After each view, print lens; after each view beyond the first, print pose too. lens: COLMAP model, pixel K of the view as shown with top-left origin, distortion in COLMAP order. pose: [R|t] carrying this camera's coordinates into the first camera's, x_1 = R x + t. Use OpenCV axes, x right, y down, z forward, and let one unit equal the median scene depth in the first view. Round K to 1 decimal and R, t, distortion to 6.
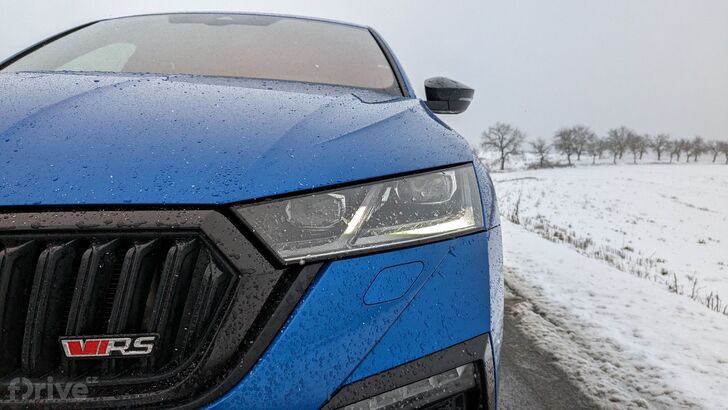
lens RADIAL K [[597.3, 0, 364.0], [0, 597.3, 205.0], [0, 0, 1]] dist [0.002710, -0.000807]
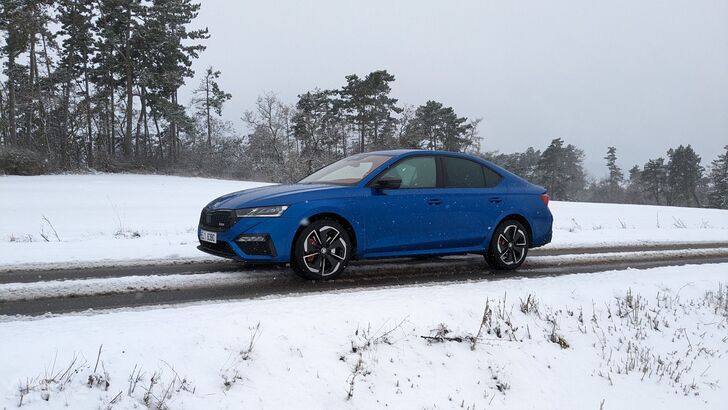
lens RADIAL K [[597.3, 0, 364.0], [0, 597.3, 205.0], [0, 0, 1]] dist [0.002710, -0.000807]
pose [[0.511659, 0.003853, -0.859180, 2.576707], [-0.074105, 0.996461, -0.039663, 0.043799], [0.855987, 0.083963, 0.510134, -0.541404]]
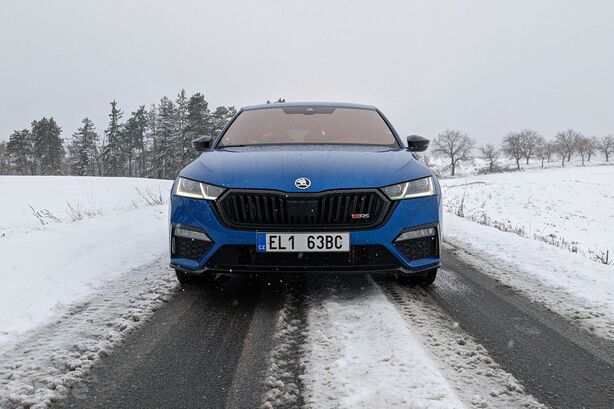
lens RADIAL K [[578.4, 0, 307.0], [0, 578.4, 204.5], [0, 0, 1]] dist [-0.002145, -0.035229]
pose [[0.999348, -0.029187, -0.021258, -0.237037], [0.028840, 0.999448, -0.016464, 0.064364], [0.021727, 0.015840, 0.999638, -1.175737]]
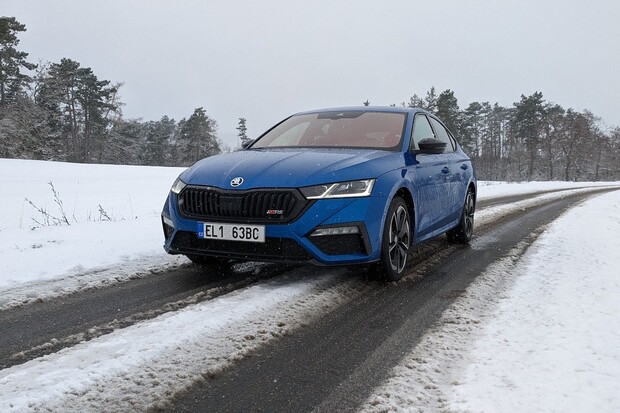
lens RADIAL K [[584.1, 0, 310.0], [0, 584.1, 206.5], [0, 0, 1]] dist [-0.002145, -0.035229]
pose [[0.908676, 0.011697, -0.417337, 0.670887], [-0.018971, 0.999732, -0.013285, 0.078094], [0.417070, 0.019989, 0.908655, -1.198054]]
